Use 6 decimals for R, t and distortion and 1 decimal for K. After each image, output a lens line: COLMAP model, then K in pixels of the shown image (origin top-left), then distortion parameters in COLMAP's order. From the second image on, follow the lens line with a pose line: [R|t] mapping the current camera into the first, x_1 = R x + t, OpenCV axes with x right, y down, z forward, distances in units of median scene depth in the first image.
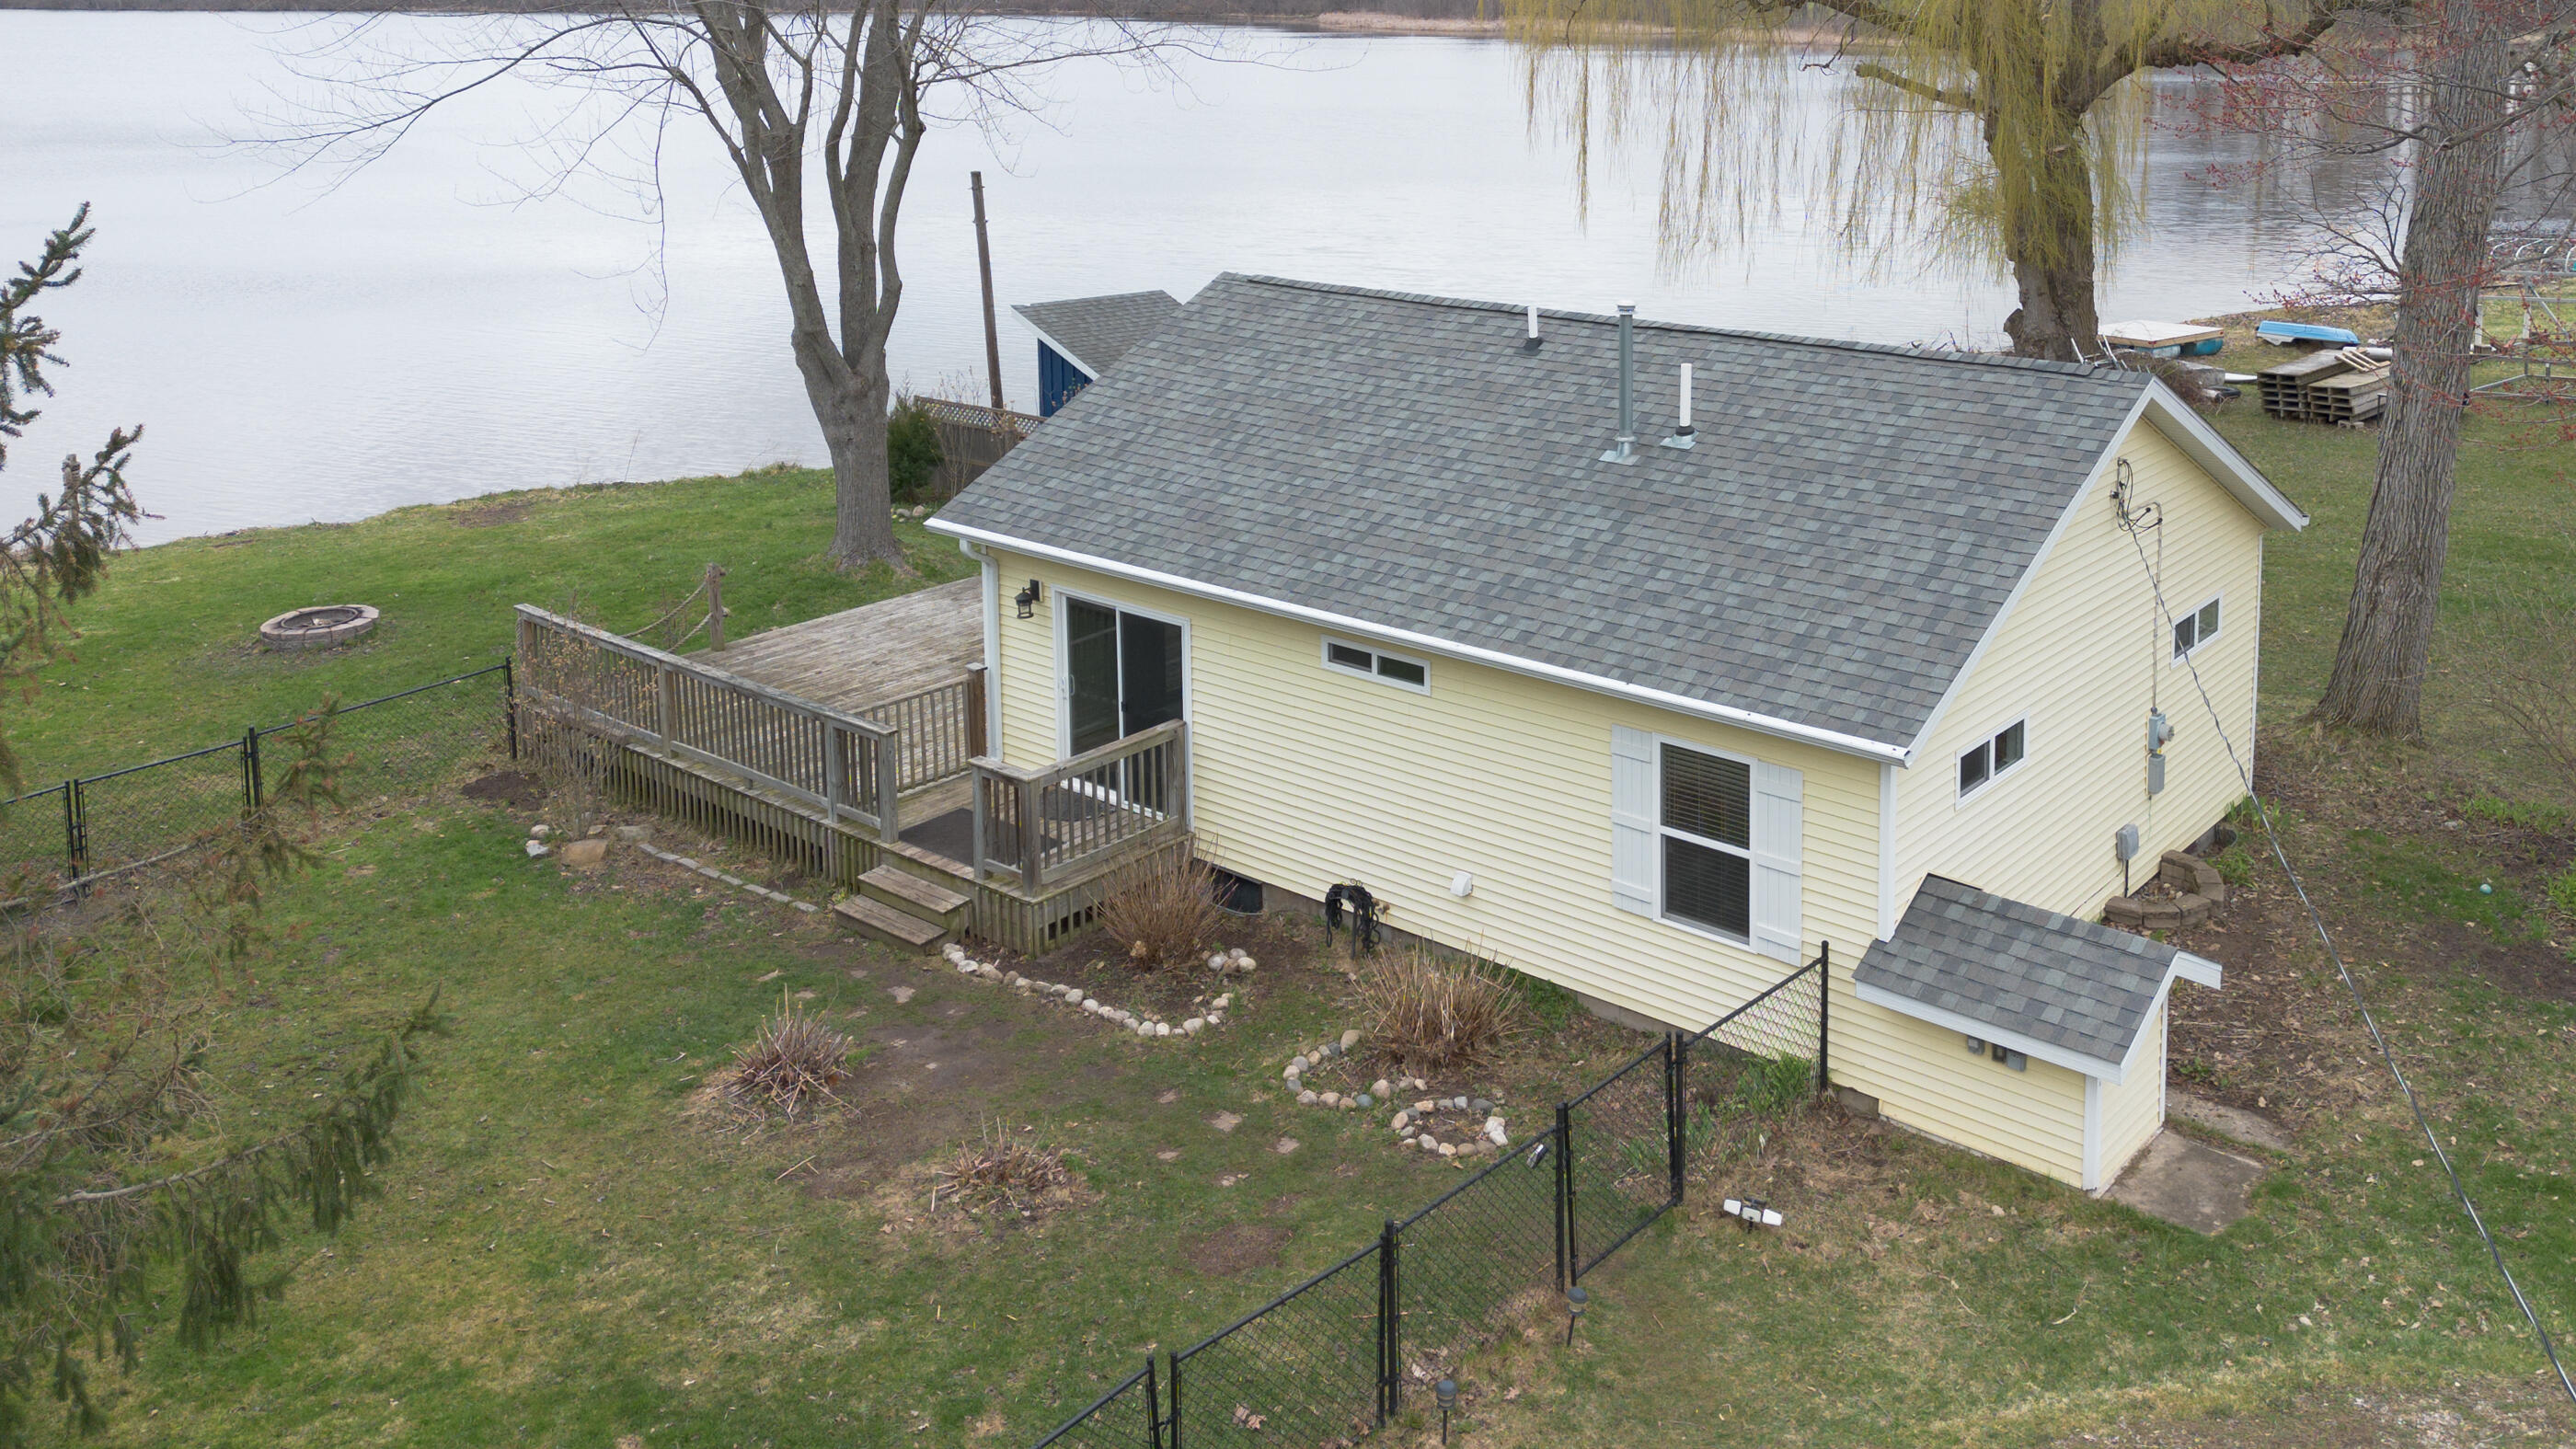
lens RADIAL K [[2155.1, 0, 1500.6], [0, 2155.1, 291.7], [0, 0, 1]] dist [0.042202, -0.017561]
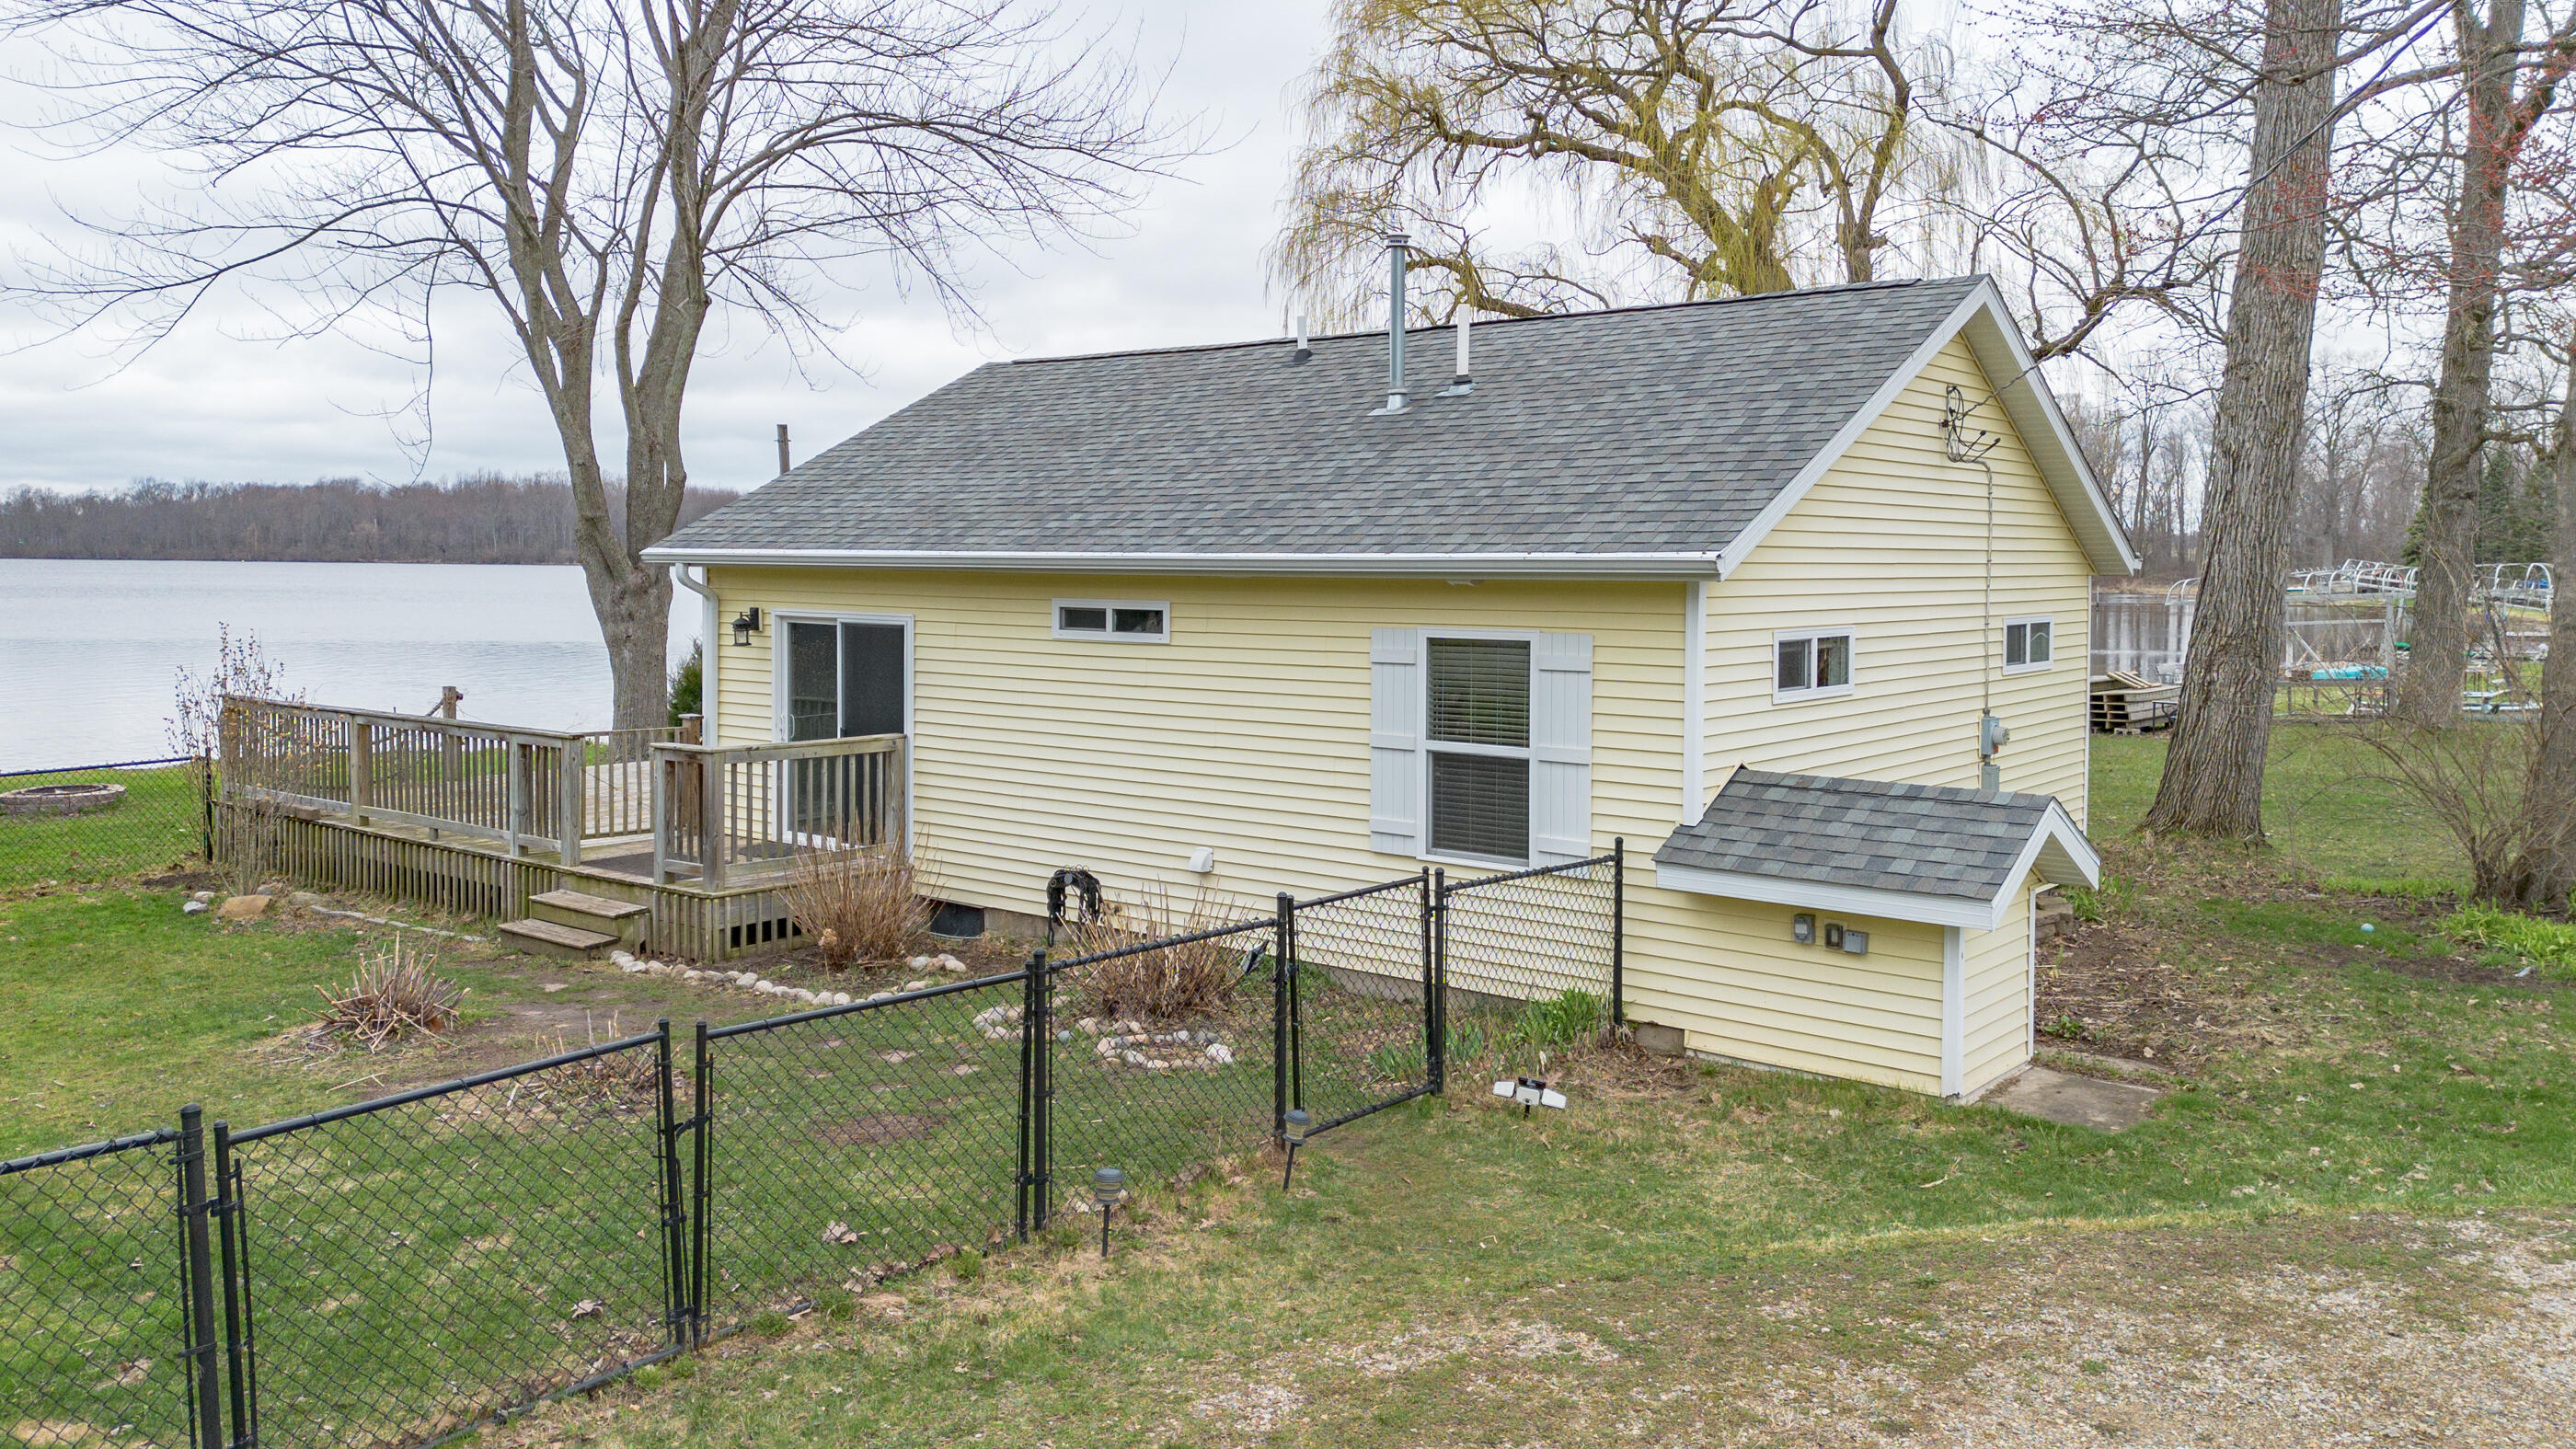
lens RADIAL K [[1911.5, 0, 1320.1], [0, 1911.5, 594.9], [0, 0, 1]] dist [0.042884, -0.002806]
pose [[0.999884, 0.015161, -0.001393, 0.029974], [-0.015223, 0.993752, -0.110568, 0.255328], [-0.000292, 0.110577, 0.993868, 0.224743]]
